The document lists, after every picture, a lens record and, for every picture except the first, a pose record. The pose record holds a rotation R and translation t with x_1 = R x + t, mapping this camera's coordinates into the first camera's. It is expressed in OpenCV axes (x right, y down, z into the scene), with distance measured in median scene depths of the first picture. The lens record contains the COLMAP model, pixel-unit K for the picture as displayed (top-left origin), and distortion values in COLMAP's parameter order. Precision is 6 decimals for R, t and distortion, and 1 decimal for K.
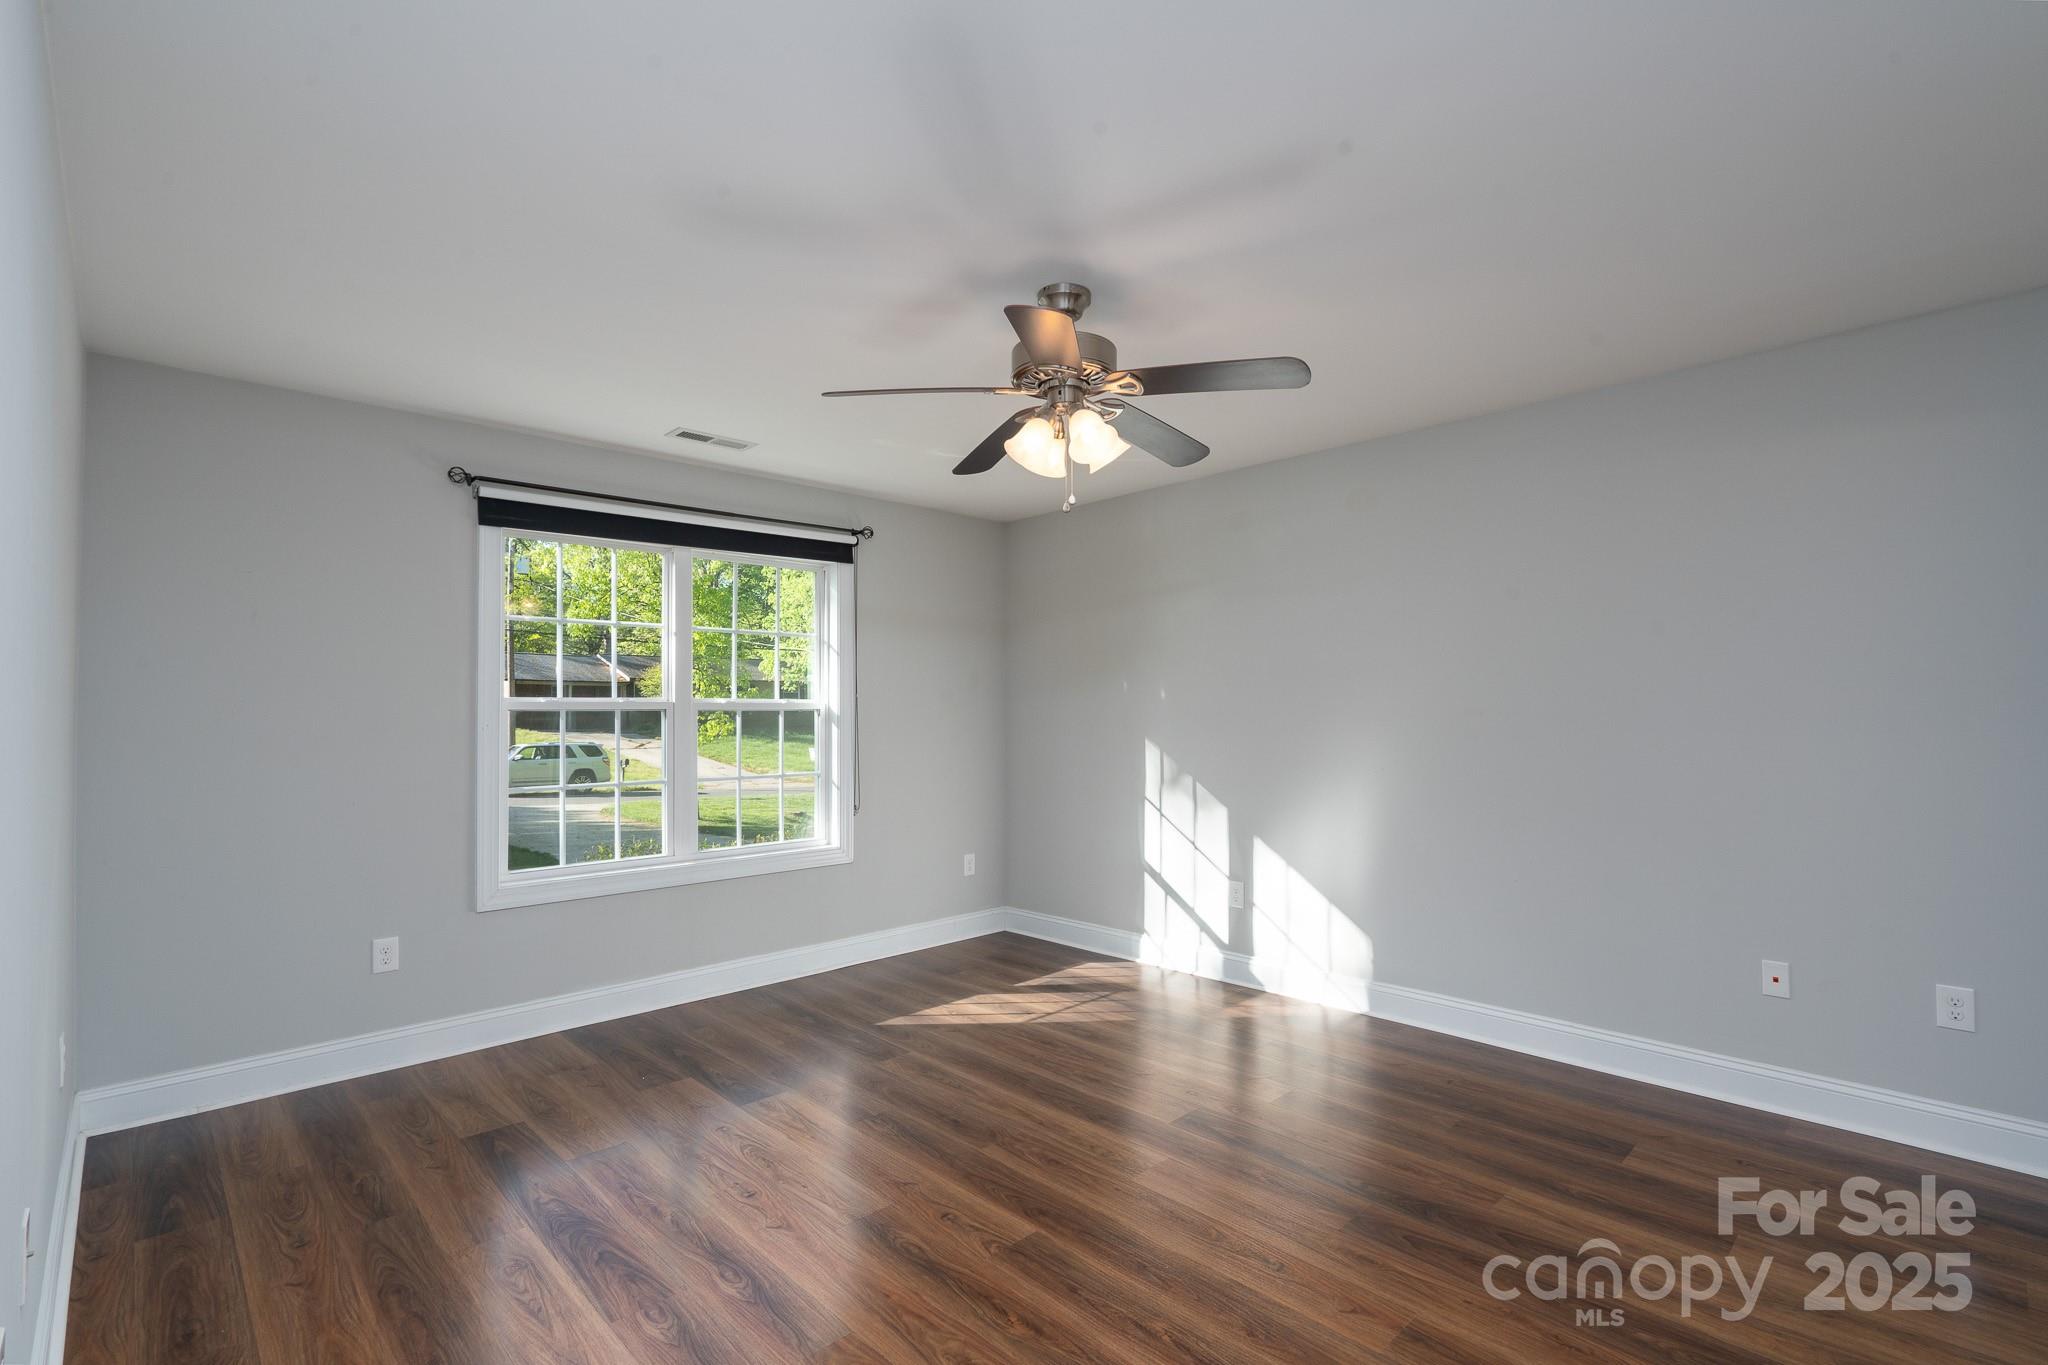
lens RADIAL K [[932.5, 0, 1026.1], [0, 932.5, 717.1], [0, 0, 1]] dist [-0.000704, -0.000085]
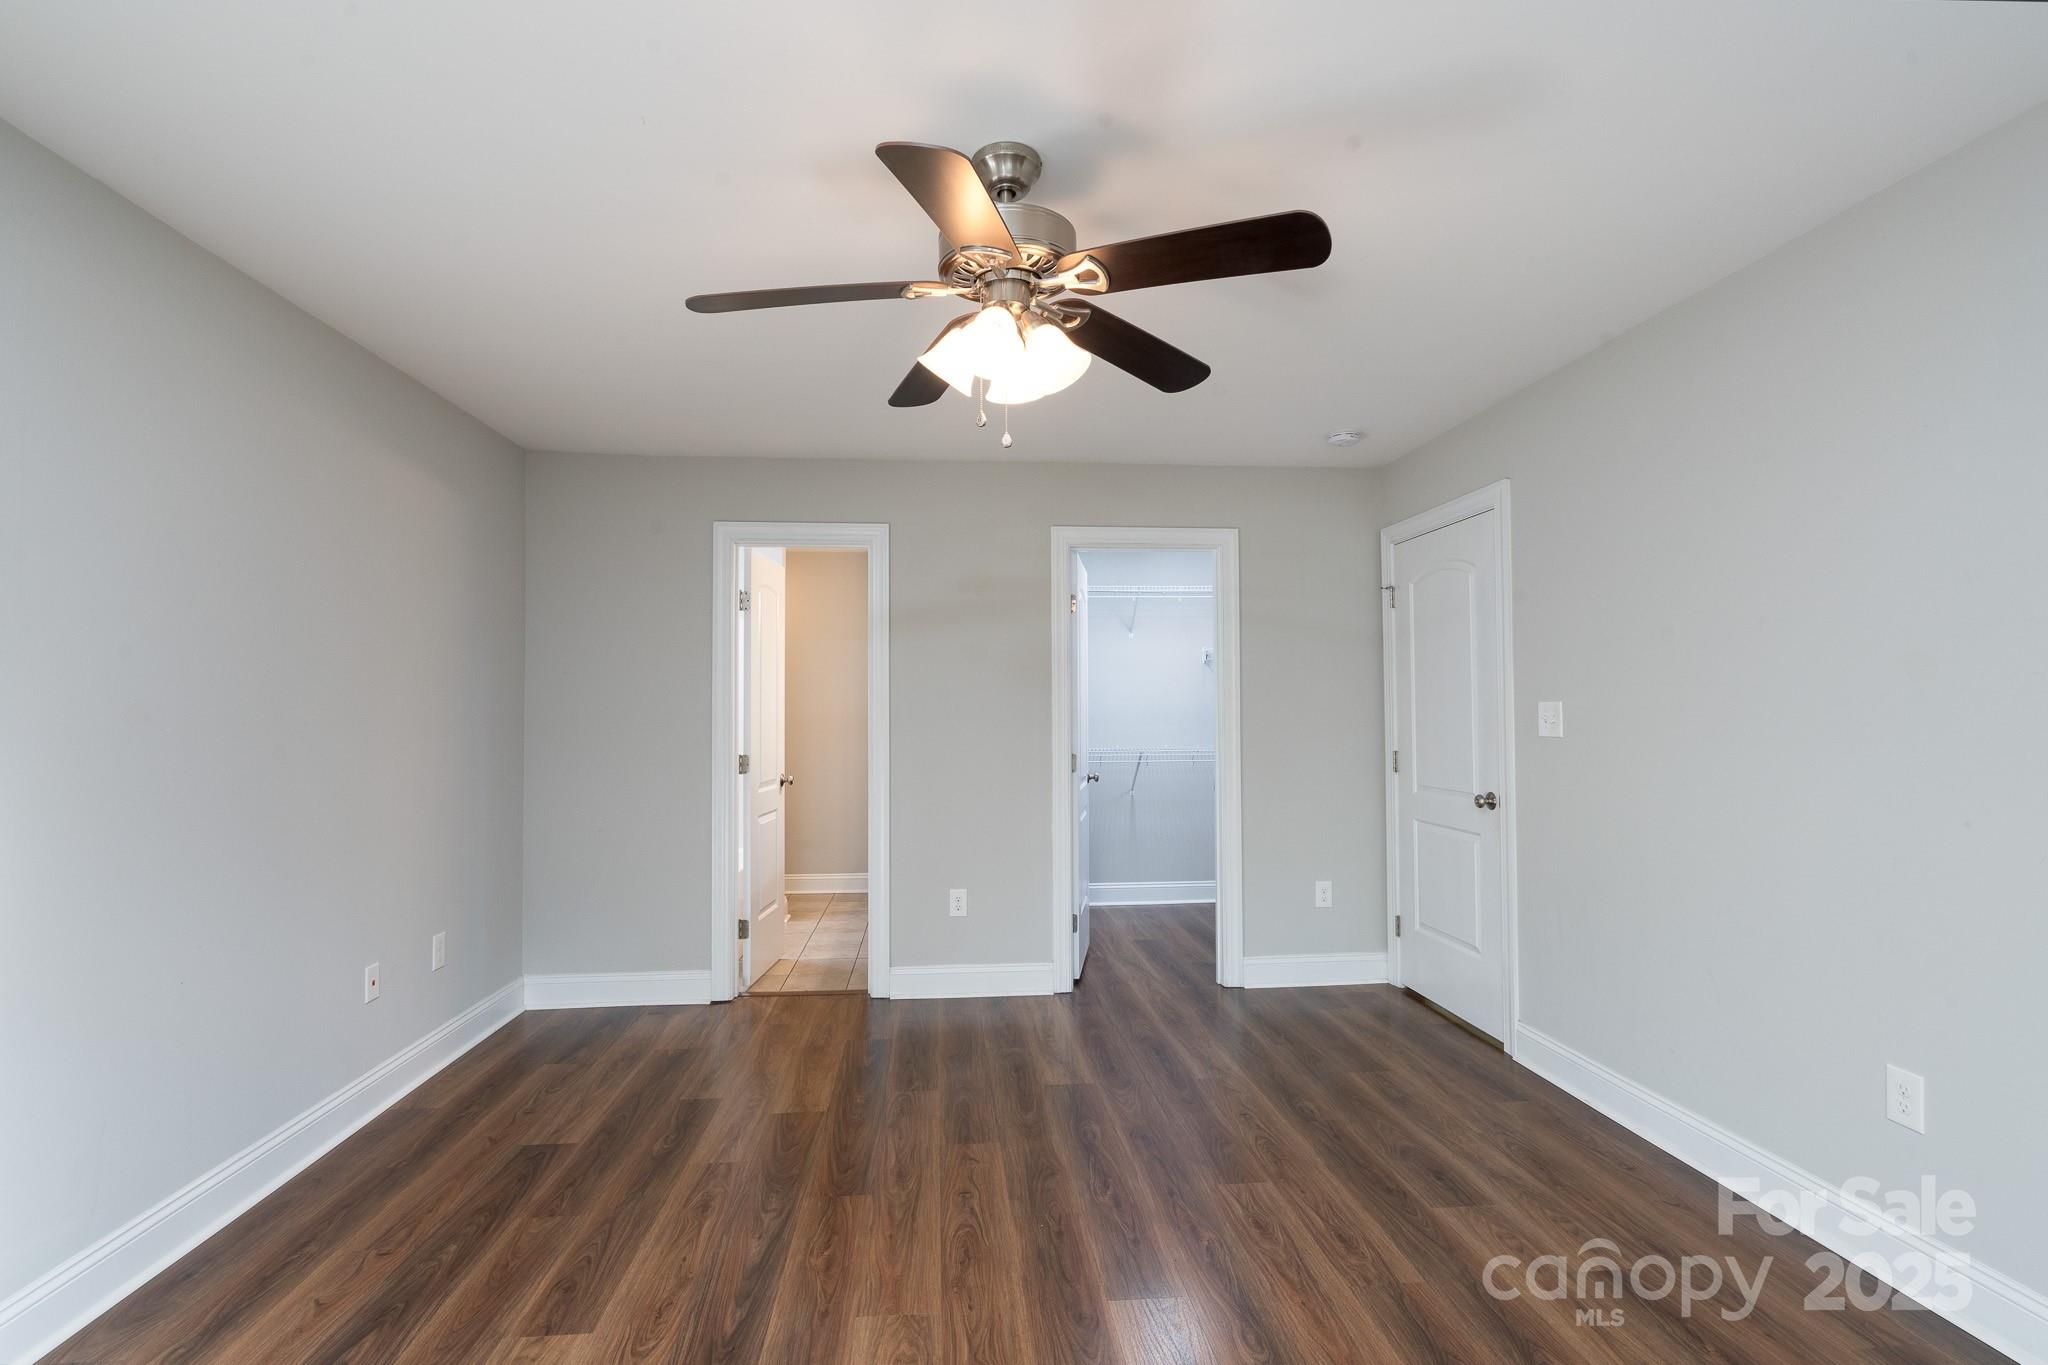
lens RADIAL K [[921.8, 0, 1014.2], [0, 921.8, 695.8], [0, 0, 1]] dist [-0.001896, -0.000299]
pose [[-0.771648, 0.020264, 0.635727, -0.324983], [0.012246, 0.999780, -0.017003, -0.003067], [-0.635932, -0.005335, -0.771727, 1.167266]]
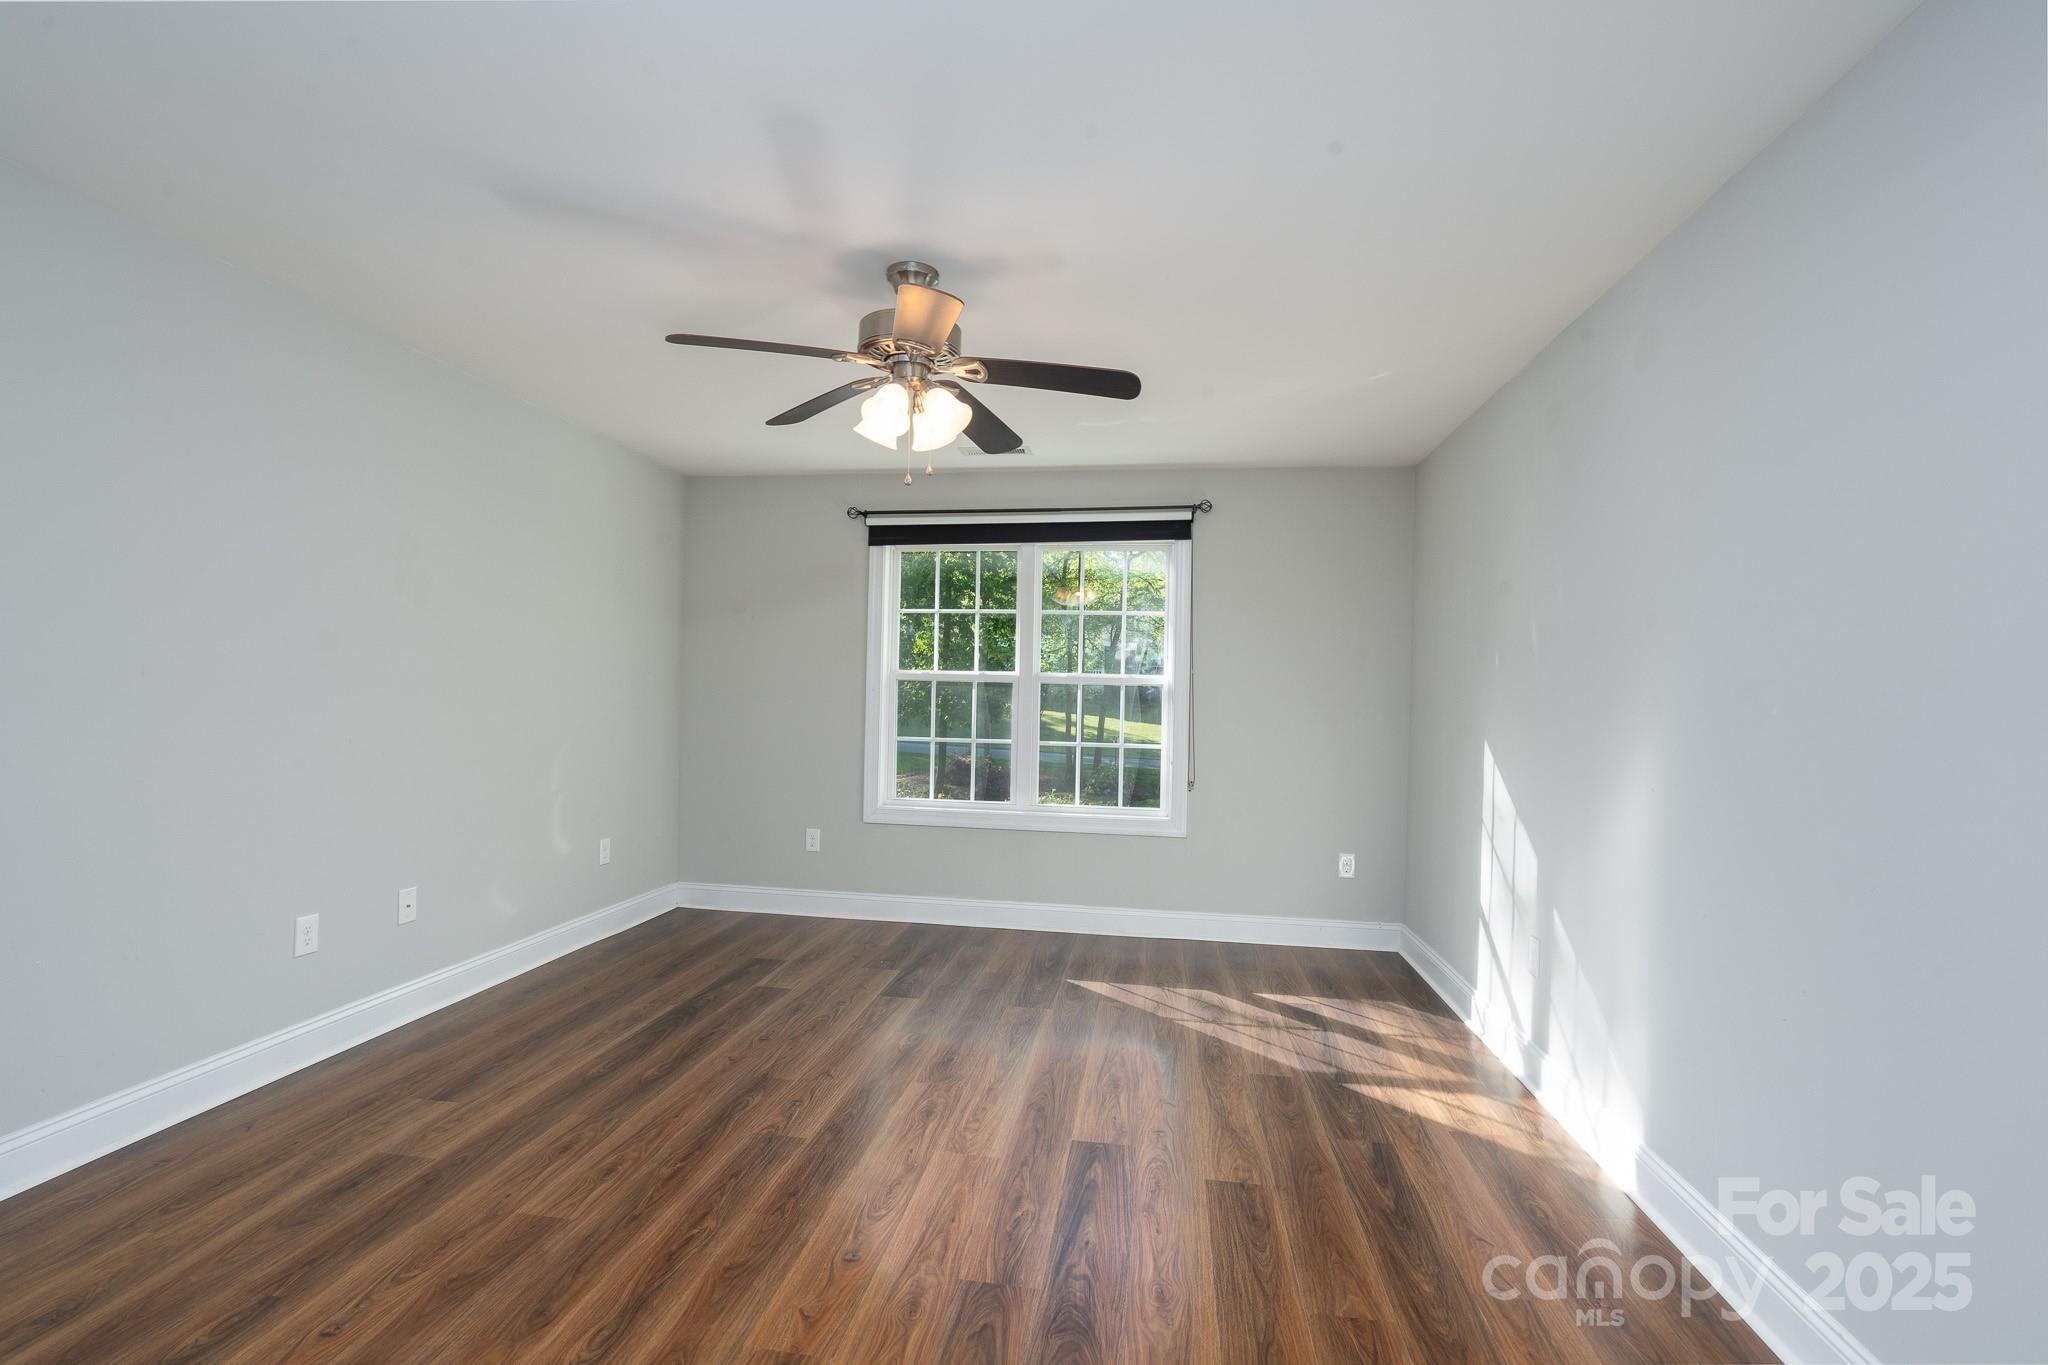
lens RADIAL K [[932.5, 0, 1026.1], [0, 932.5, 717.1], [0, 0, 1]] dist [-0.000704, -0.000085]
pose [[0.603585, 0.040647, -0.796262, 0.704260], [-0.029865, 0.999151, 0.028366, 0.003585], [0.796739, 0.006659, 0.604287, 0.357482]]
